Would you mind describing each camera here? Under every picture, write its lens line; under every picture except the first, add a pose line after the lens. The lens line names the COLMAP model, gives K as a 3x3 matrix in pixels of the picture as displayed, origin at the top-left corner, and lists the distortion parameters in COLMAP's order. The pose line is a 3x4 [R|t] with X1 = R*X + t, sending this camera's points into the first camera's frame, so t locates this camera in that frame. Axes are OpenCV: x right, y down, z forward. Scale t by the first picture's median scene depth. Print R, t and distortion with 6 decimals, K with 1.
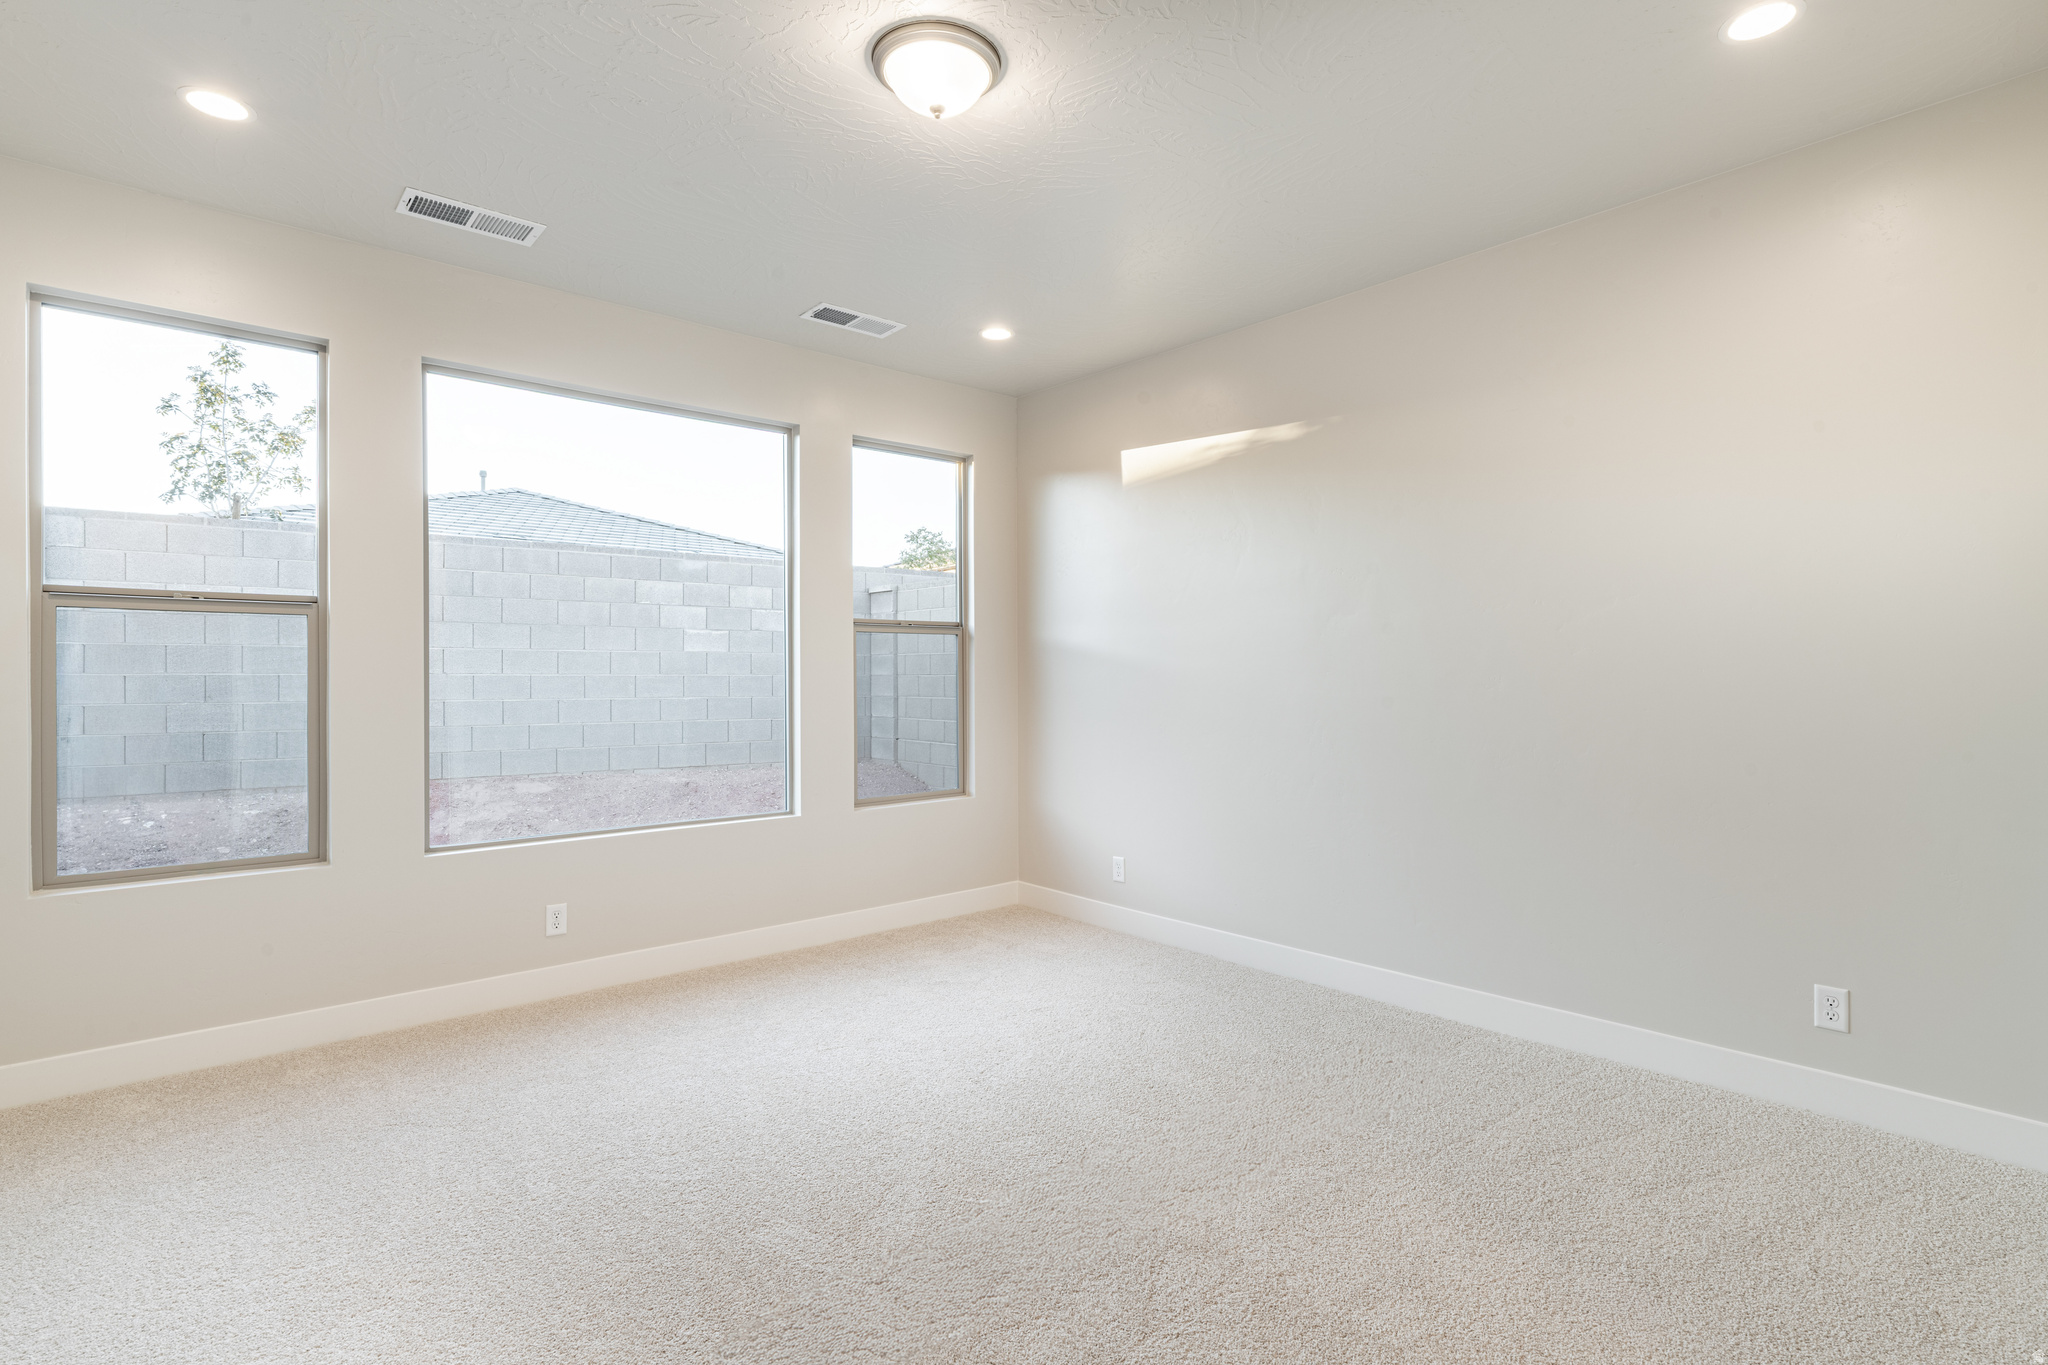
lens RADIAL K [[1004.6, 0, 1055.0], [0, 1004.6, 674.8], [0, 0, 1]] dist [-0.001990, -0.000077]
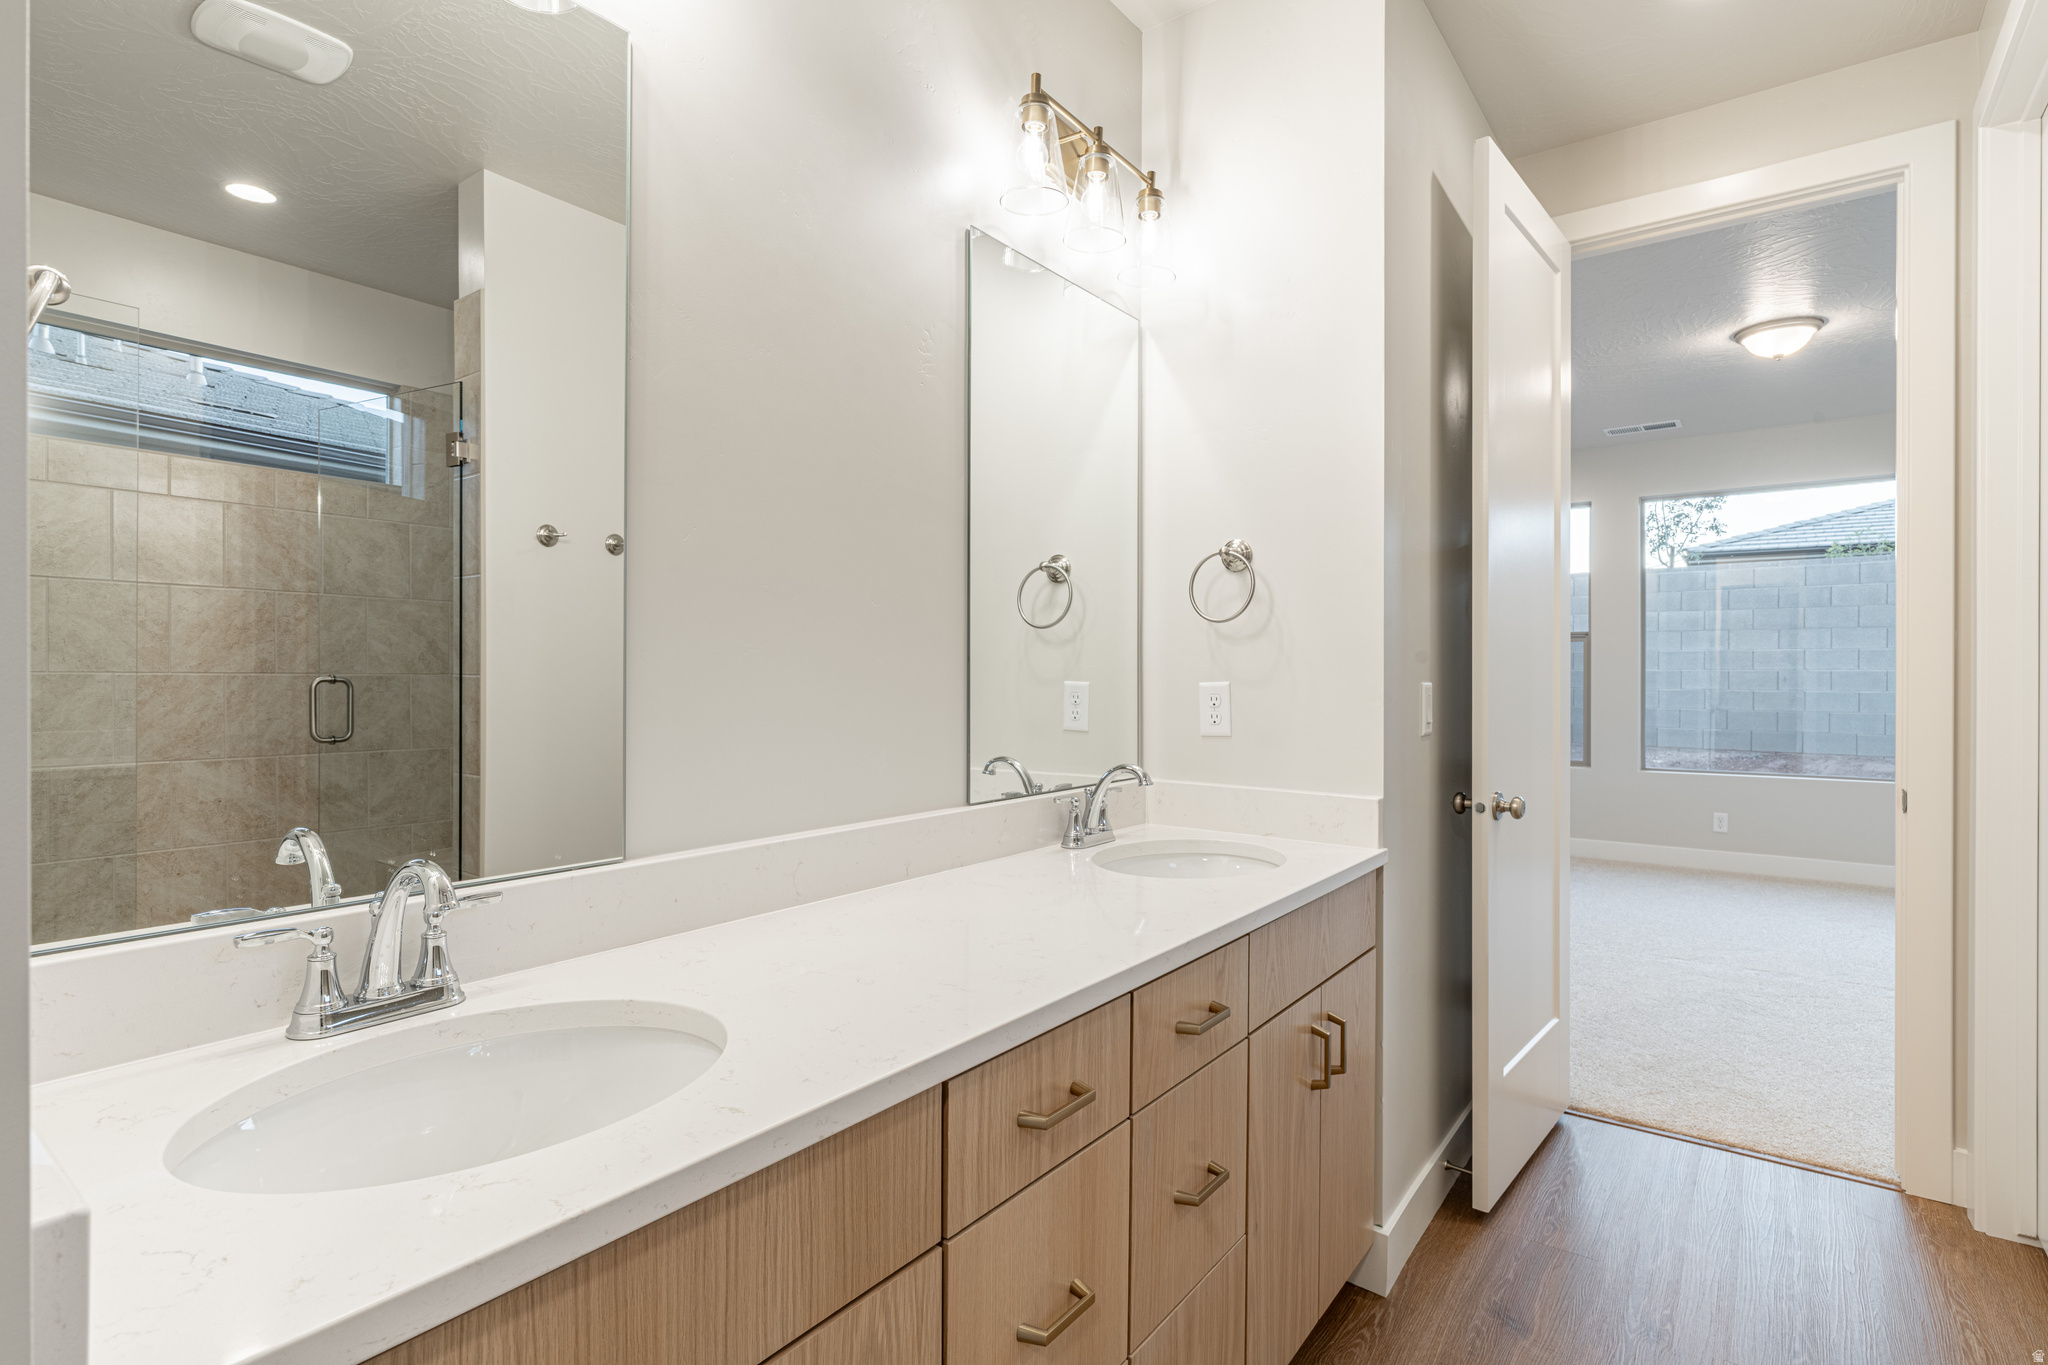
lens RADIAL K [[992.4, 0, 1019.1], [0, 992.4, 674.5], [0, 0, 1]] dist [-0.000381, -0.000130]
pose [[0.191262, 0.003646, -0.981532, 0.464045], [0.001012, 0.999992, 0.003912, -0.000948], [0.981538, -0.001741, 0.191257, -0.223969]]
